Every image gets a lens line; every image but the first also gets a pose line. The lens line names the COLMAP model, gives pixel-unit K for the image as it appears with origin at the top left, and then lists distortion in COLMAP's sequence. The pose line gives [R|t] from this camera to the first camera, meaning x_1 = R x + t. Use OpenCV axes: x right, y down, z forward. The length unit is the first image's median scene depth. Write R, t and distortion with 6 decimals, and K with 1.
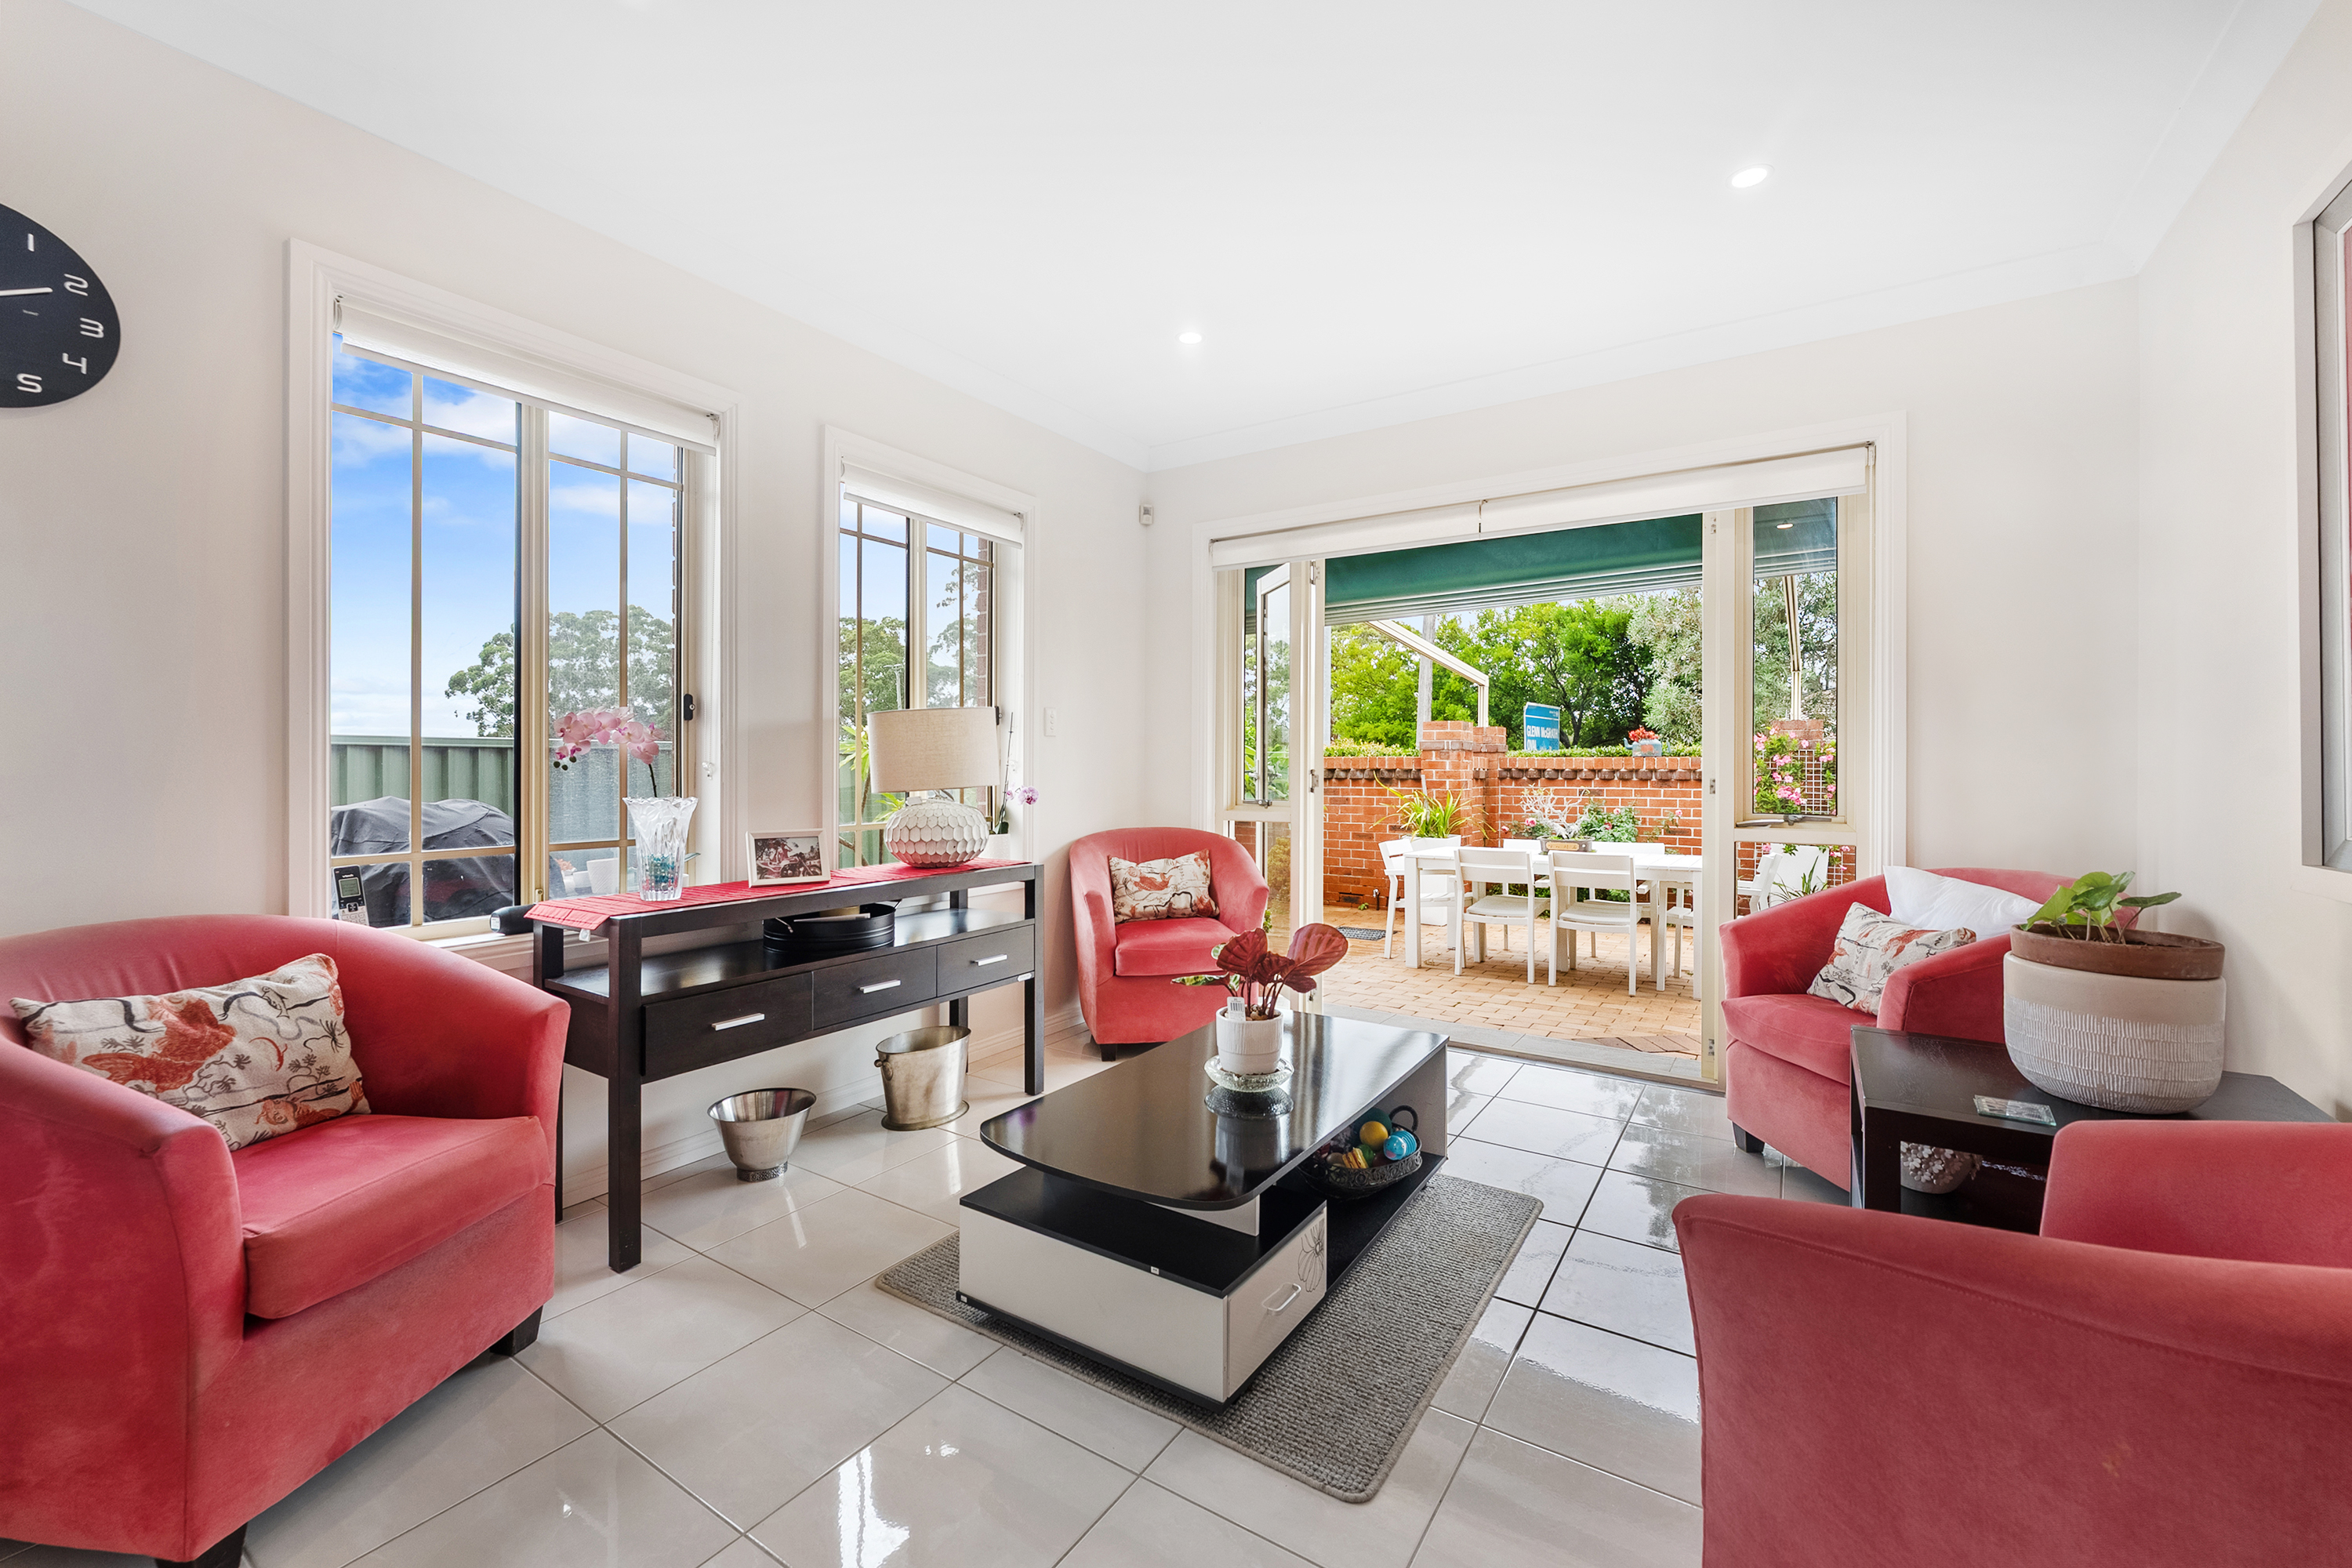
lens RADIAL K [[956.7, 0, 1160.4], [0, 956.7, 774.6], [0, 0, 1]] dist [0.000086, 0.000268]
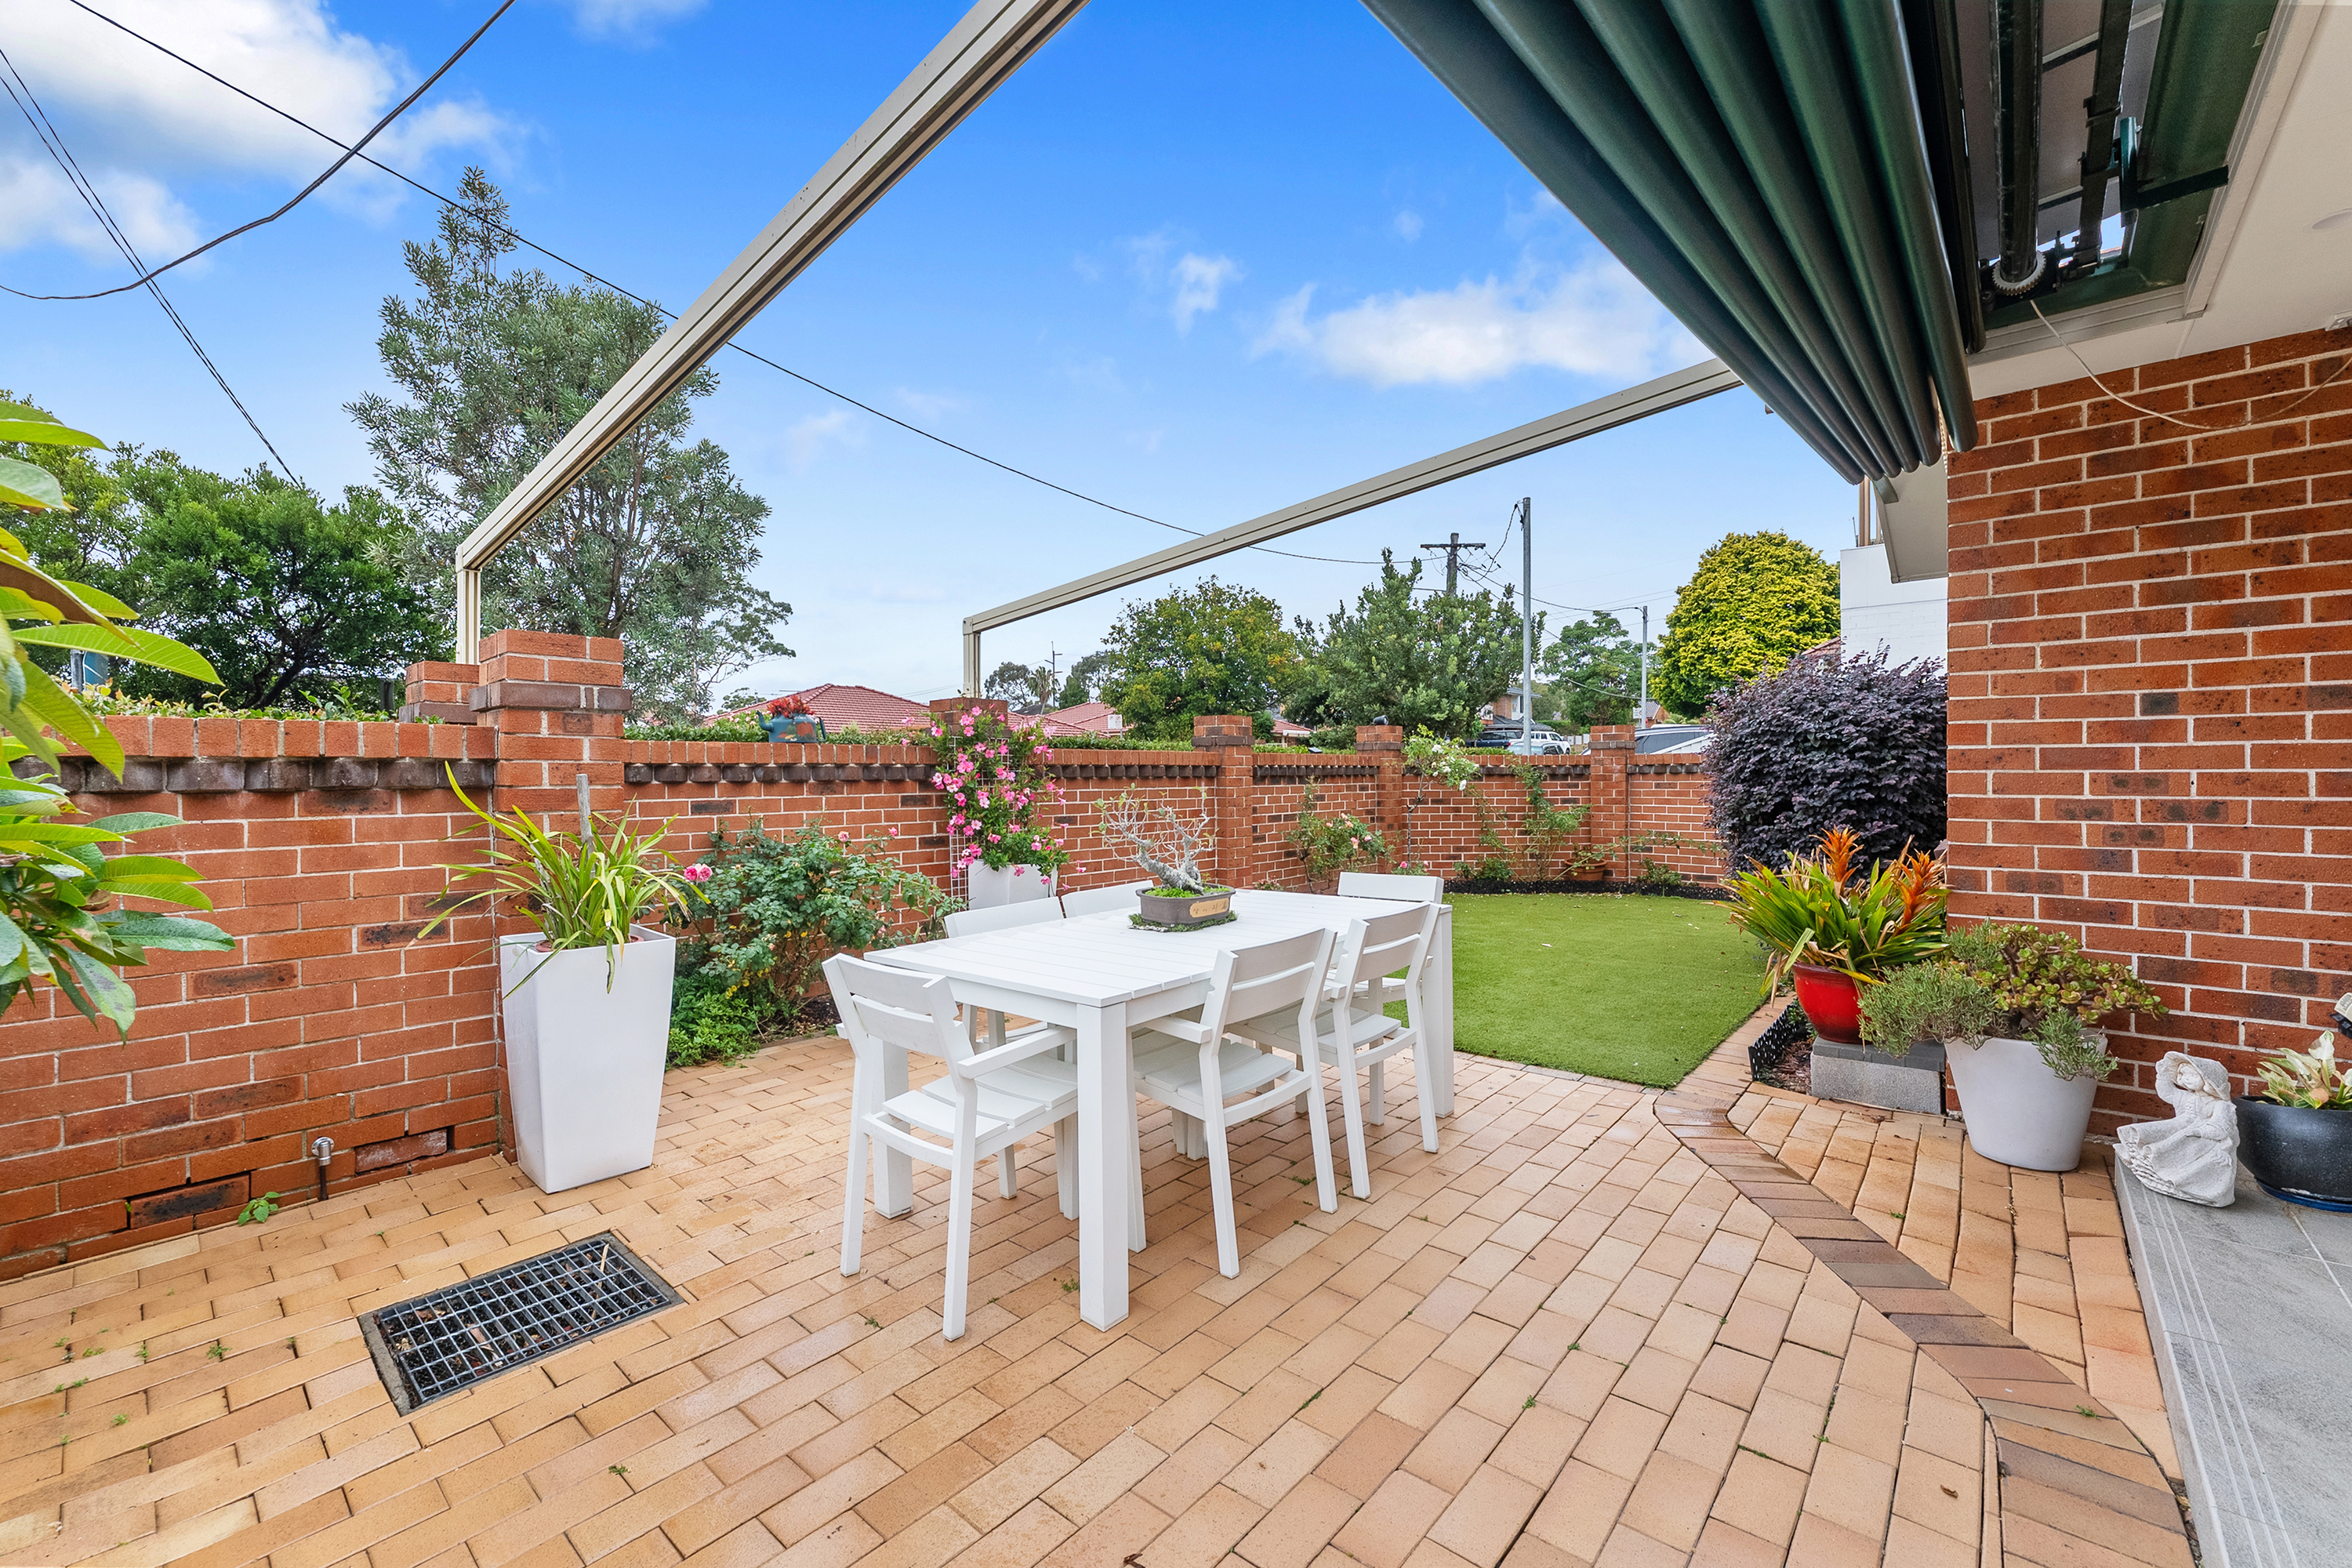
lens RADIAL K [[956.7, 0, 1173.4], [0, 956.7, 773.9], [0, 0, 1]] dist [0.000086, 0.000268]
pose [[0.134787, -0.004766, 0.990863, -0.051092], [0.008246, 0.999959, 0.003687, 0.000368], [-0.990840, 0.007674, 0.134821, 0.678676]]
